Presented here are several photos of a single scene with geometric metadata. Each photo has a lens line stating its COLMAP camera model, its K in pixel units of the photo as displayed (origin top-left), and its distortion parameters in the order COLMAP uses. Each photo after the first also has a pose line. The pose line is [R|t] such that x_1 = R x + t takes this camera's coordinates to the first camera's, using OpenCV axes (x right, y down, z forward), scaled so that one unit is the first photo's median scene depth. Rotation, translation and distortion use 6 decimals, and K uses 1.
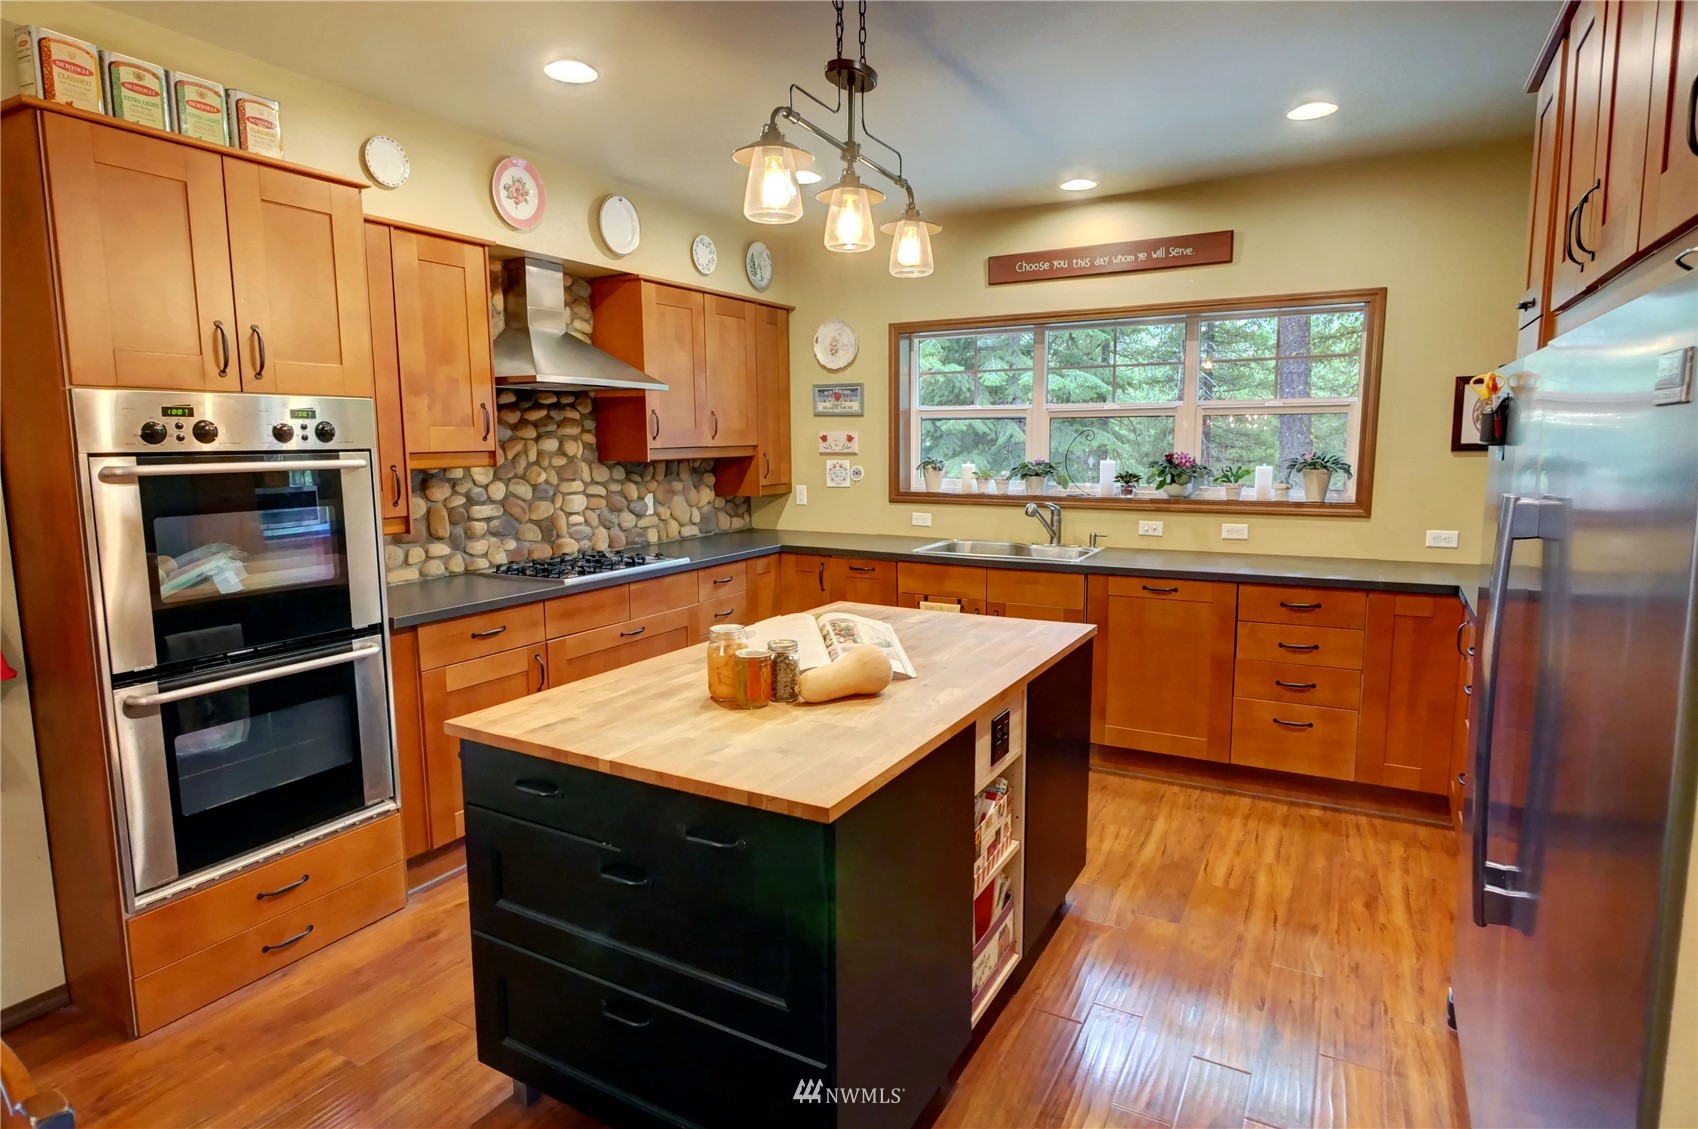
lens RADIAL K [[916.8, 0, 849.0], [0, 916.8, 564.5], [0, 0, 1]] dist [-0.006403, -0.000754]
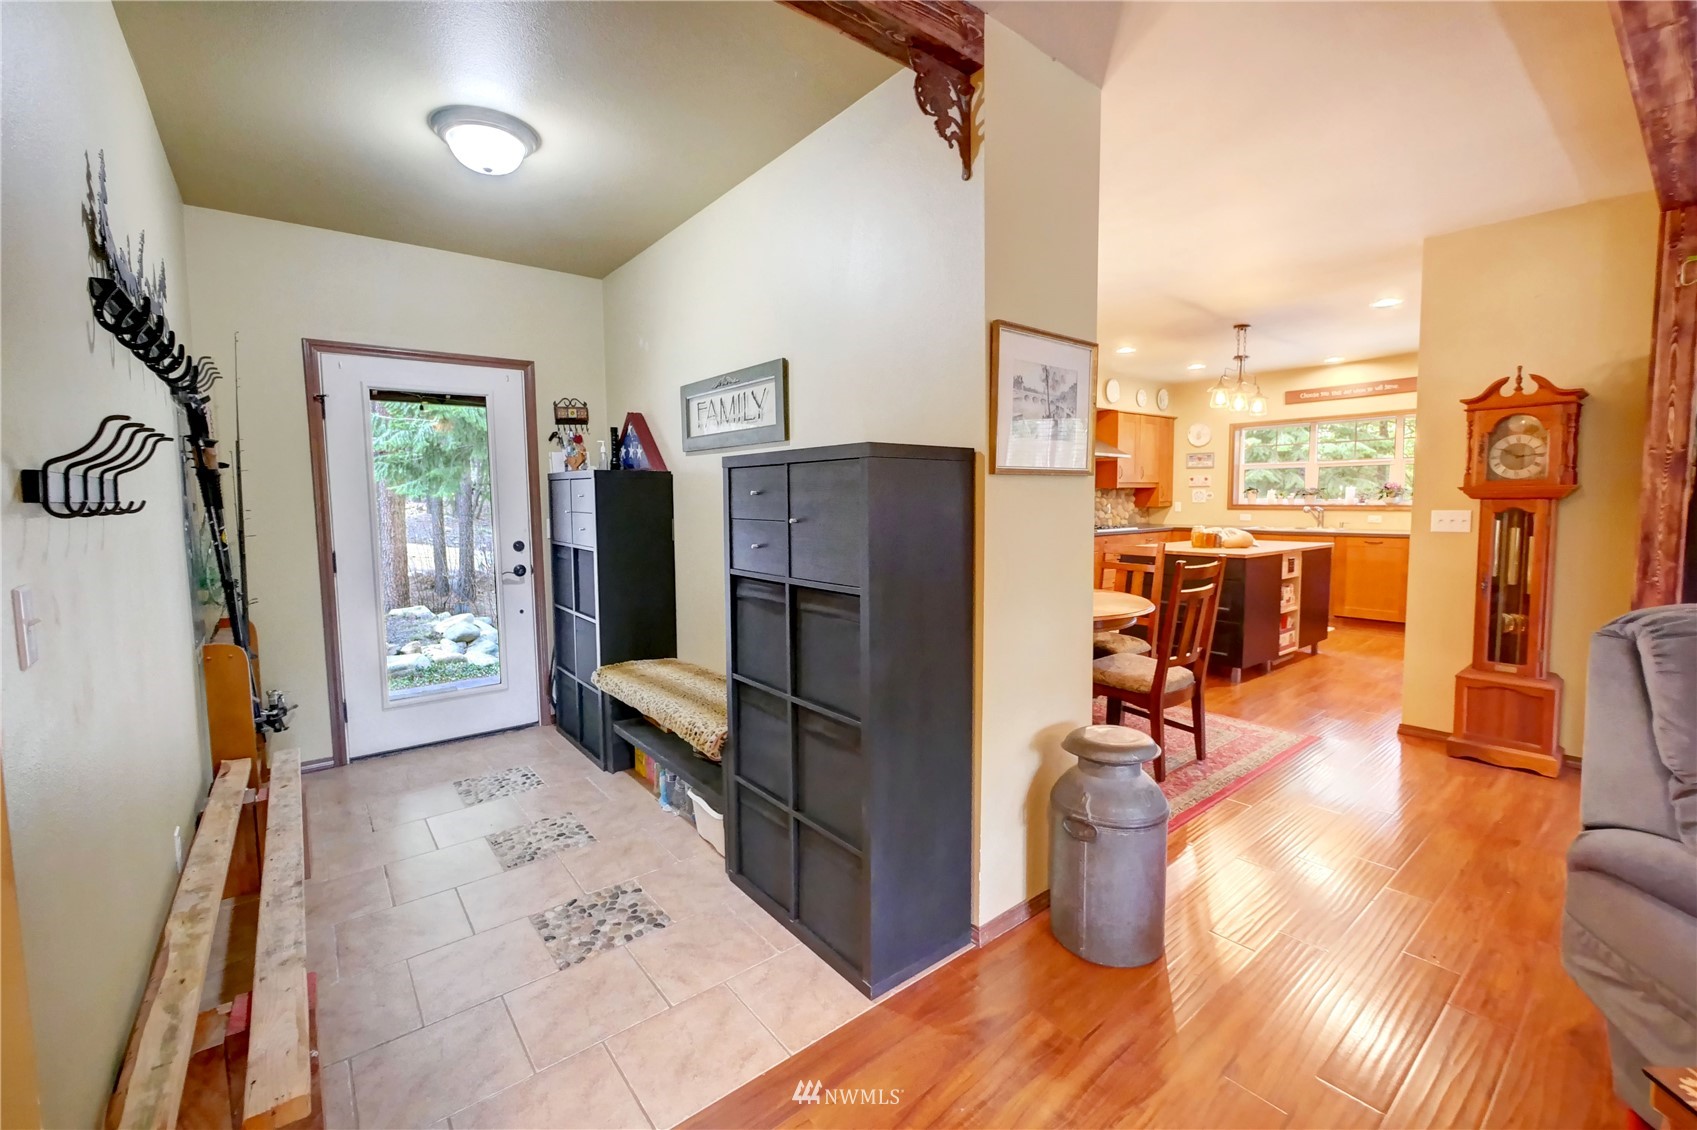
lens RADIAL K [[709.9, 0, 857.3], [0, 709.9, 551.3], [0, 0, 1]] dist [-0.001034, -0.000105]
pose [[0.929470, 0.026198, -0.367967, -0.168476], [-0.047759, 0.997626, -0.049611, 0.175039], [0.365794, 0.063686, 0.928514, -0.938803]]
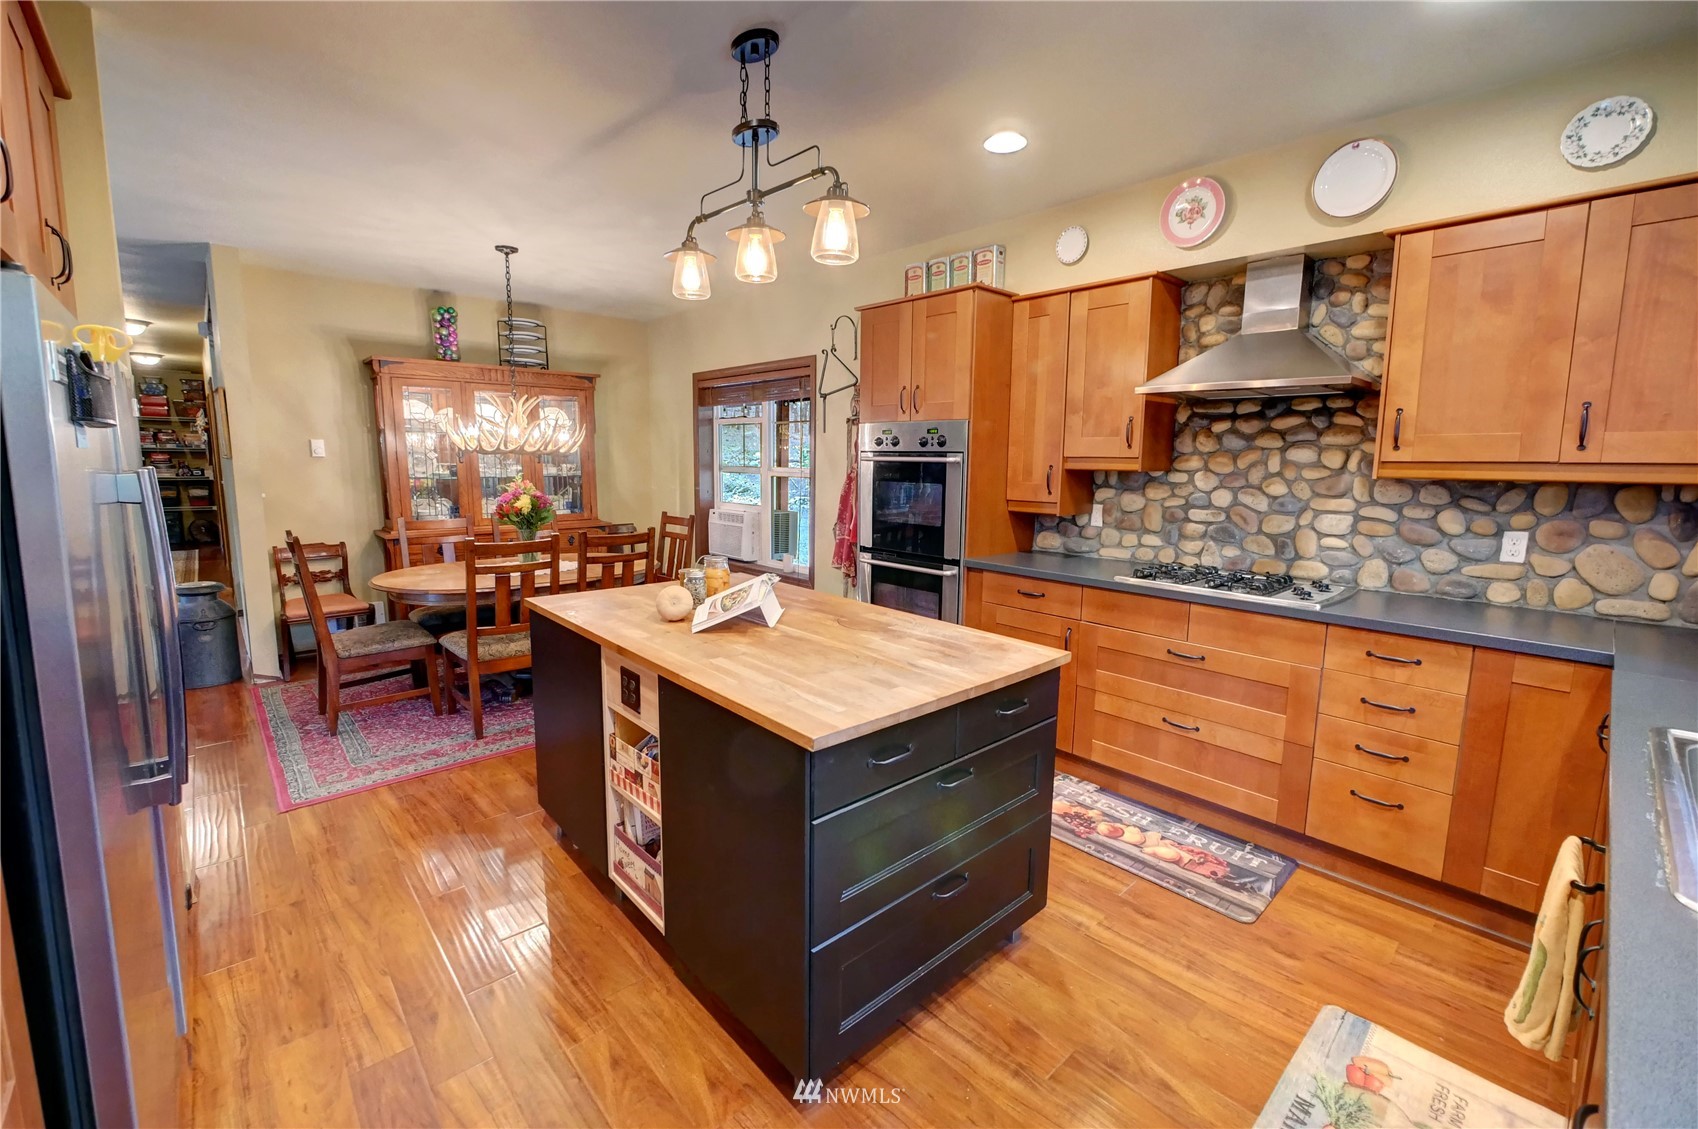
lens RADIAL K [[710.4, 0, 857.8], [0, 710.4, 550.8], [0, 0, 1]] dist [-0.001034, -0.000105]
pose [[-0.307811, 0.126544, -0.942995, 0.478140], [-0.142556, 0.973794, 0.177210, -0.098333], [0.940707, 0.188976, -0.281705, 0.786395]]
